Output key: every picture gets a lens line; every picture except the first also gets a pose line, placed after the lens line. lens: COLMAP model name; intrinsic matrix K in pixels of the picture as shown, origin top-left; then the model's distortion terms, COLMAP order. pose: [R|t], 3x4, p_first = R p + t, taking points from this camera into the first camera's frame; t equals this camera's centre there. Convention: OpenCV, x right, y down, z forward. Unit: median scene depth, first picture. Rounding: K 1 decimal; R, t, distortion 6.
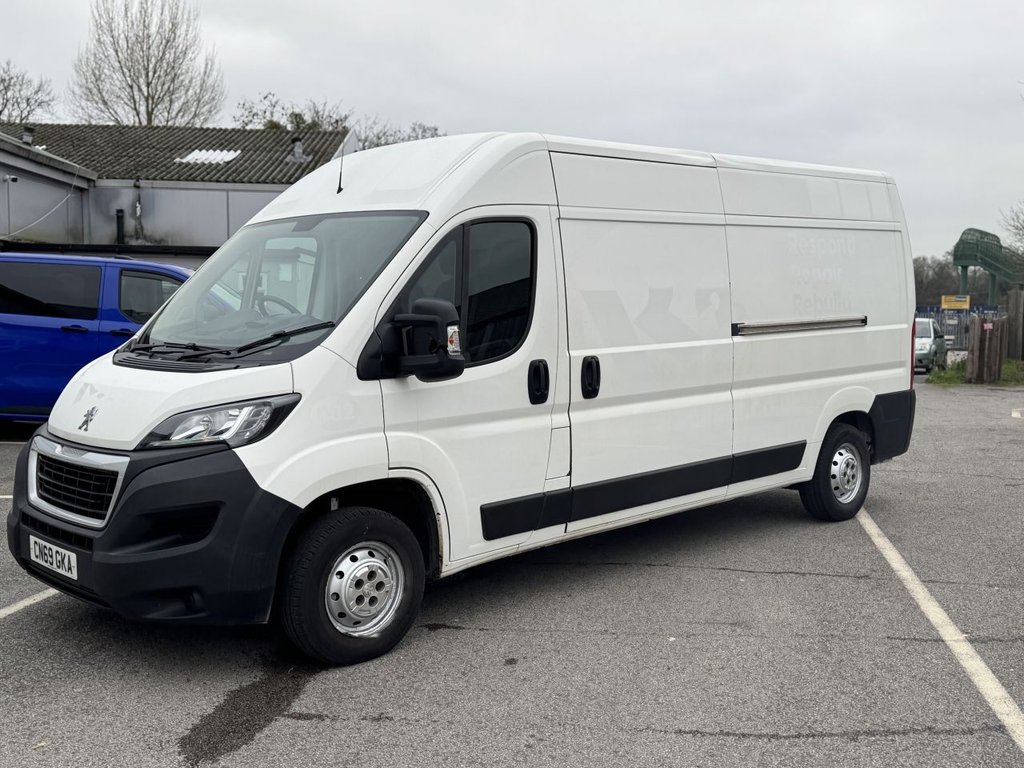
lens RADIAL K [[1099.1, 0, 512.0], [0, 1099.1, 384.0], [0, 0, 1]] dist [0.149479, -0.284031]
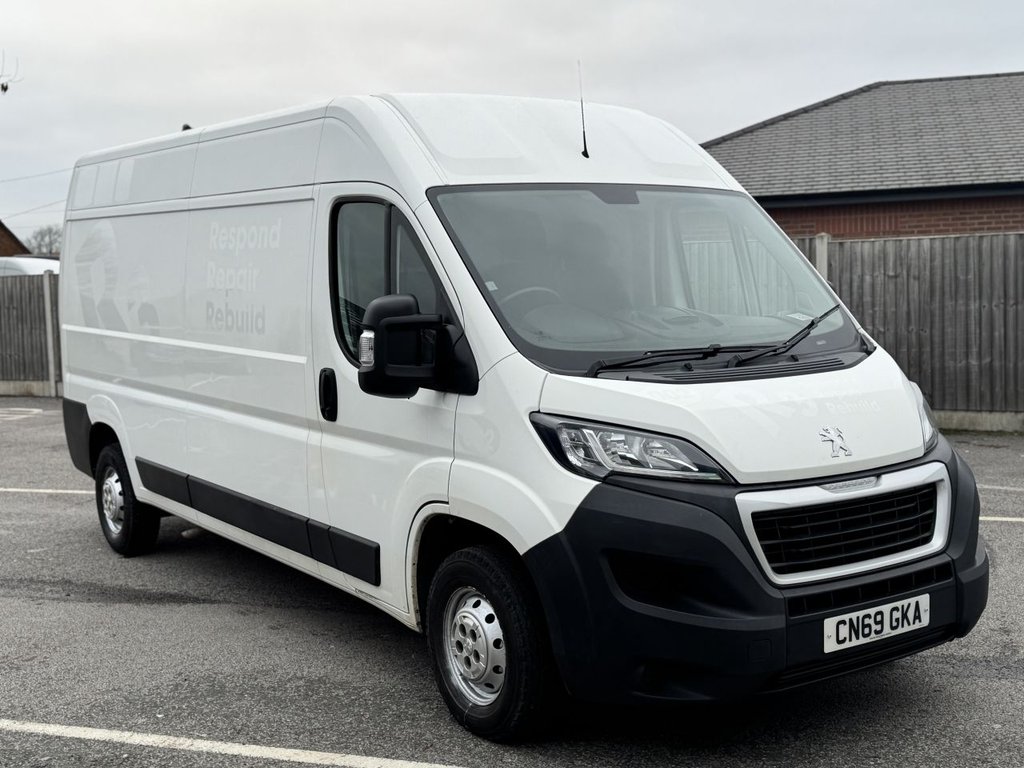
lens RADIAL K [[1230.1, 0, 512.0], [0, 1230.1, 384.0], [0, 0, 1]] dist [0.179993, -0.398114]
pose [[0.136556, -0.079153, 0.987465, -1.139994], [0.106846, 0.992165, 0.064754, -0.079689], [-0.984854, 0.096664, 0.143943, 0.991142]]
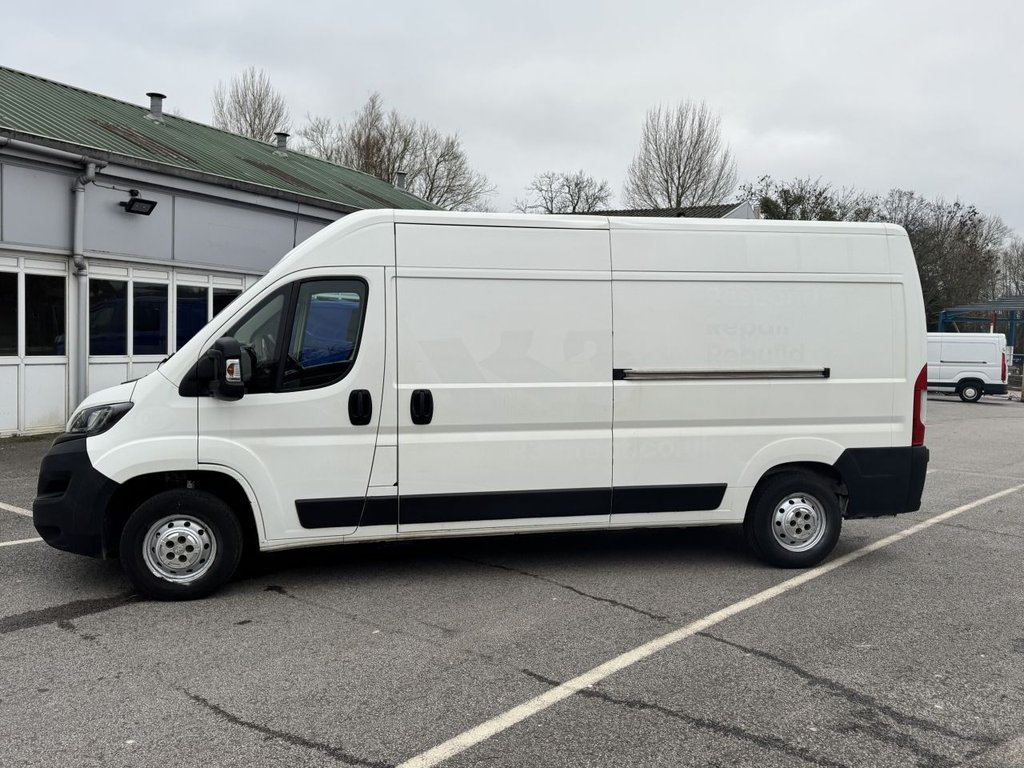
lens RADIAL K [[844.0, 0, 498.5], [0, 844.0, 380.6], [0, 0, 1]] dist [0.138826, -0.264061]
pose [[0.846170, 0.051578, -0.530412, 0.664384], [-0.064578, 0.997895, -0.005986, -0.036557], [0.528986, 0.039318, 0.847719, 0.265503]]
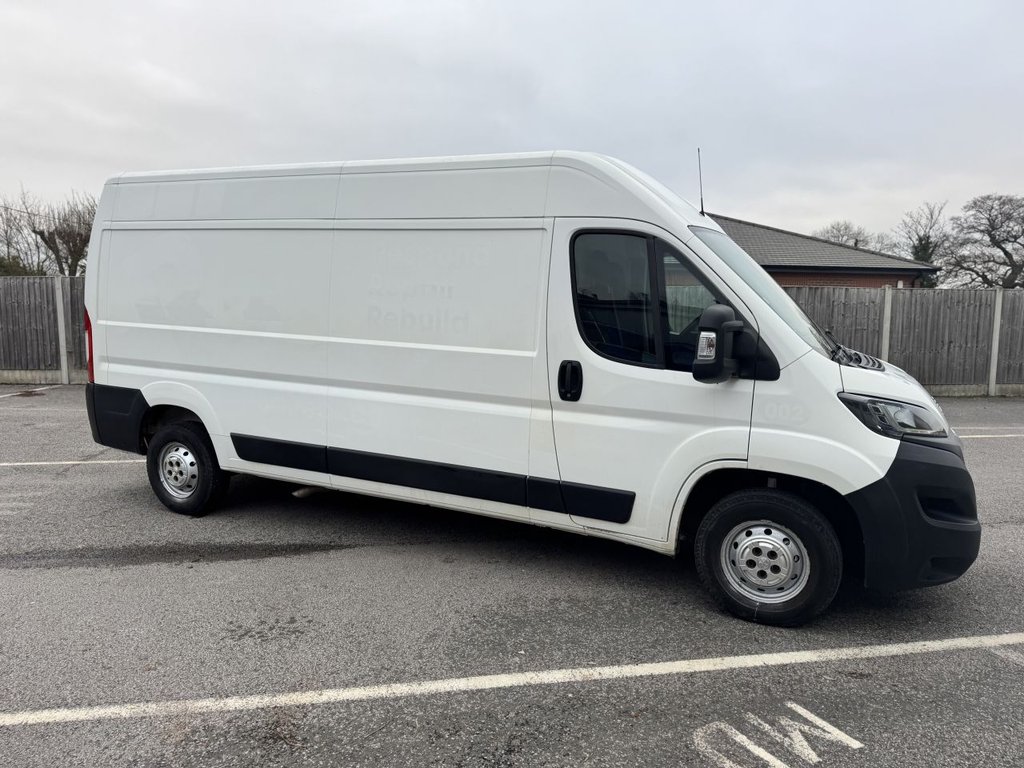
lens RADIAL K [[707.1, 0, 512.0], [0, 707.1, 384.0], [0, 0, 1]] dist [0.044793, -0.042765]
pose [[-0.372506, -0.101720, 0.922438, -0.854079], [0.063460, 0.988856, 0.134671, -0.119680], [-0.925857, 0.108704, -0.361900, 1.567466]]
